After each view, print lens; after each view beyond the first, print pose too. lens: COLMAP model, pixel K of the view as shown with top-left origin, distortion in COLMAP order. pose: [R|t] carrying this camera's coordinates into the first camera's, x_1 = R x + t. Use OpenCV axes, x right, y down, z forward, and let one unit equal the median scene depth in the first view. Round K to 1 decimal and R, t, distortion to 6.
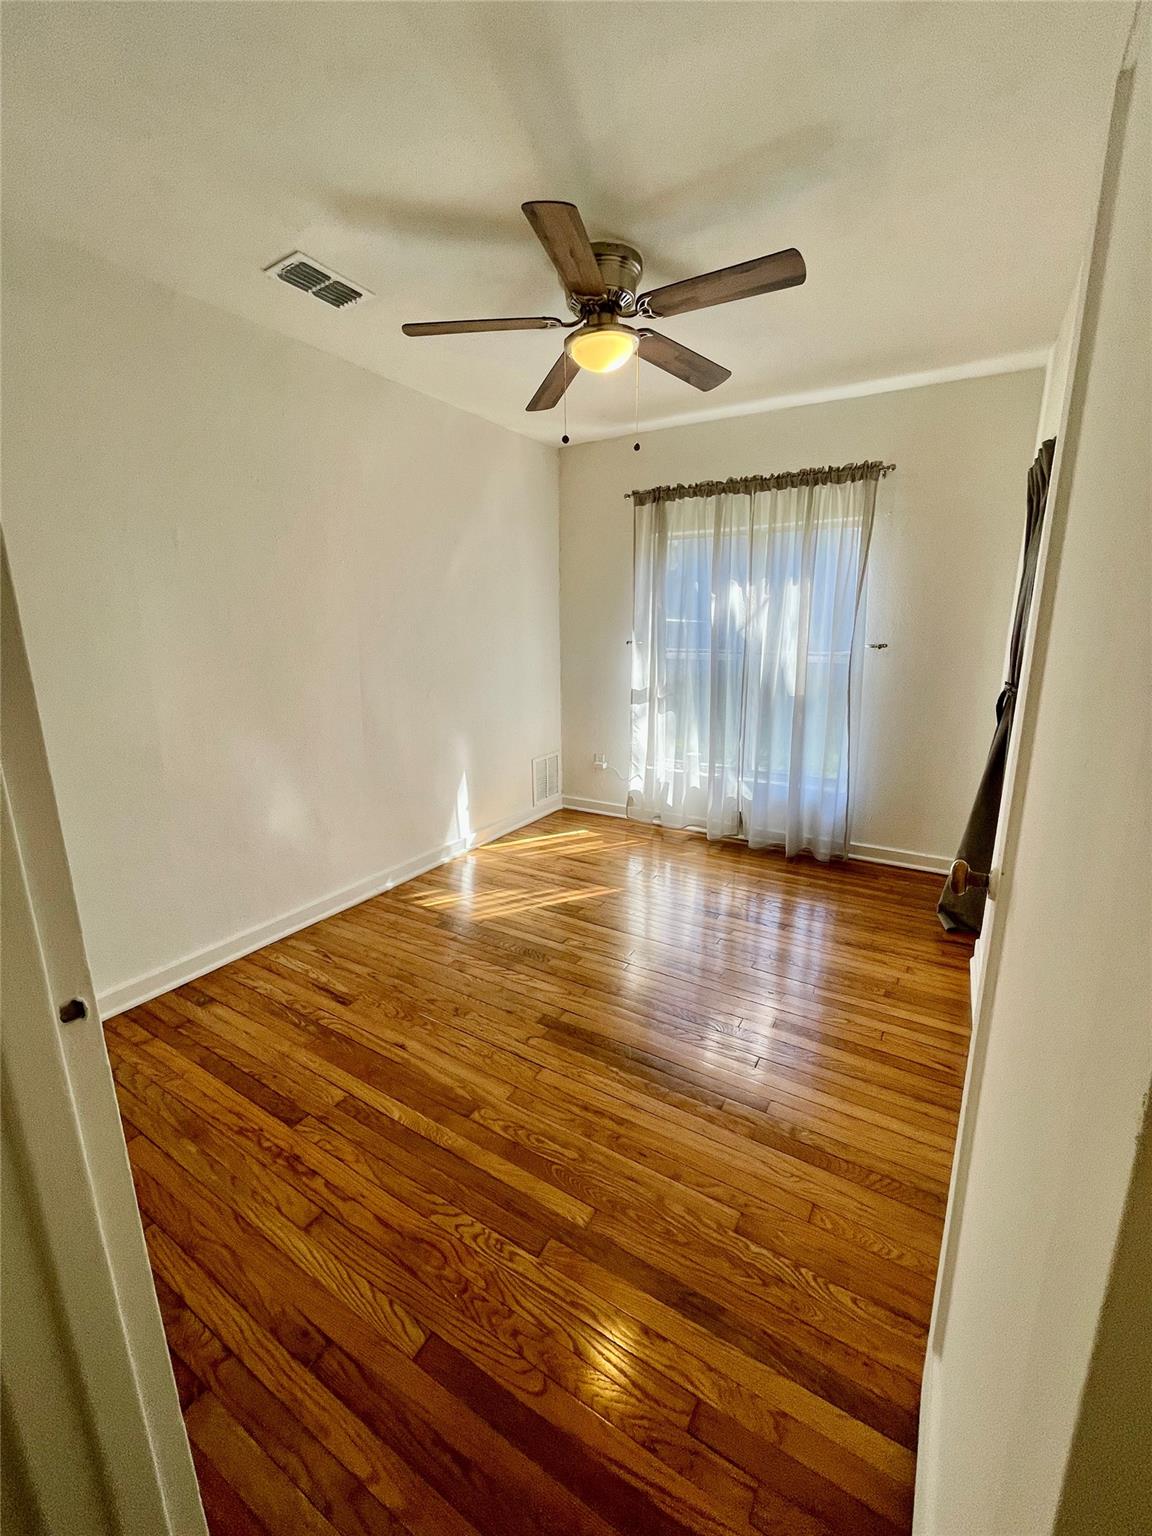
lens RADIAL K [[620.6, 0, 585.8], [0, 620.6, 763.8], [0, 0, 1]] dist [-0.002021, -0.000468]
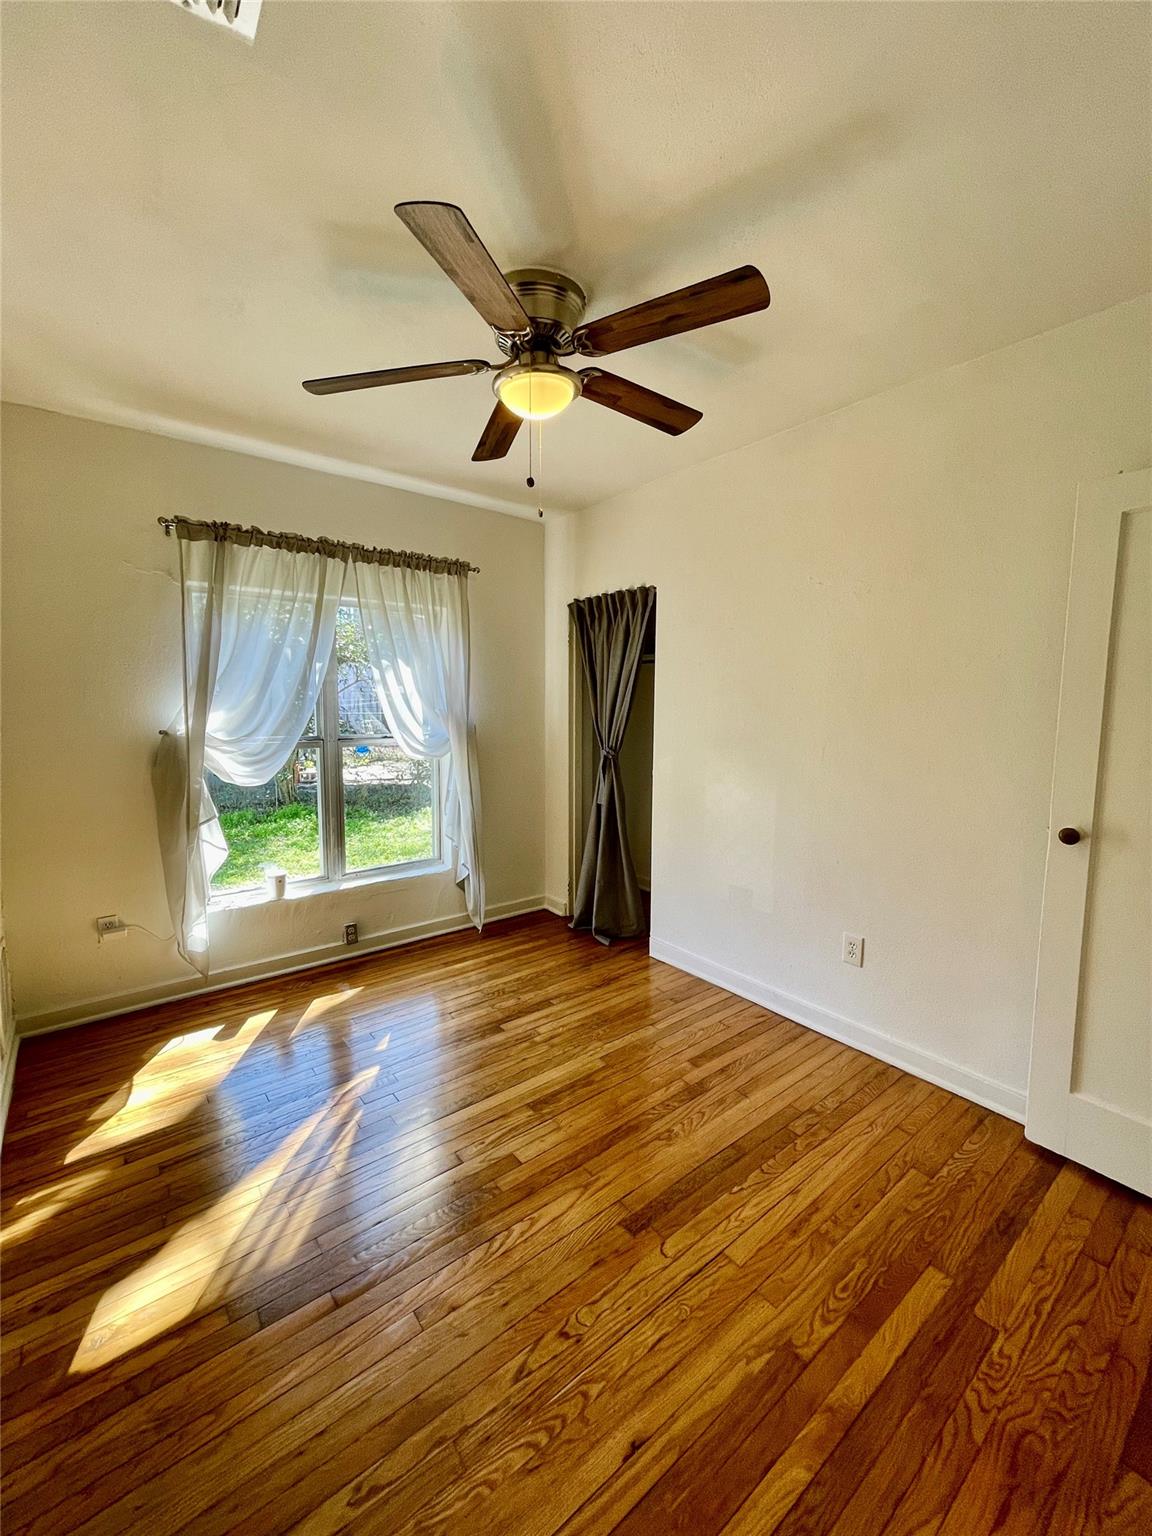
lens RADIAL K [[620.6, 0, 580.7], [0, 620.6, 760.2], [0, 0, 1]] dist [-0.002021, -0.000468]
pose [[0.354185, -0.081792, 0.931592, -0.821288], [0.208071, 0.978090, 0.006767, -0.169416], [-0.911734, 0.191441, 0.363444, 0.761902]]
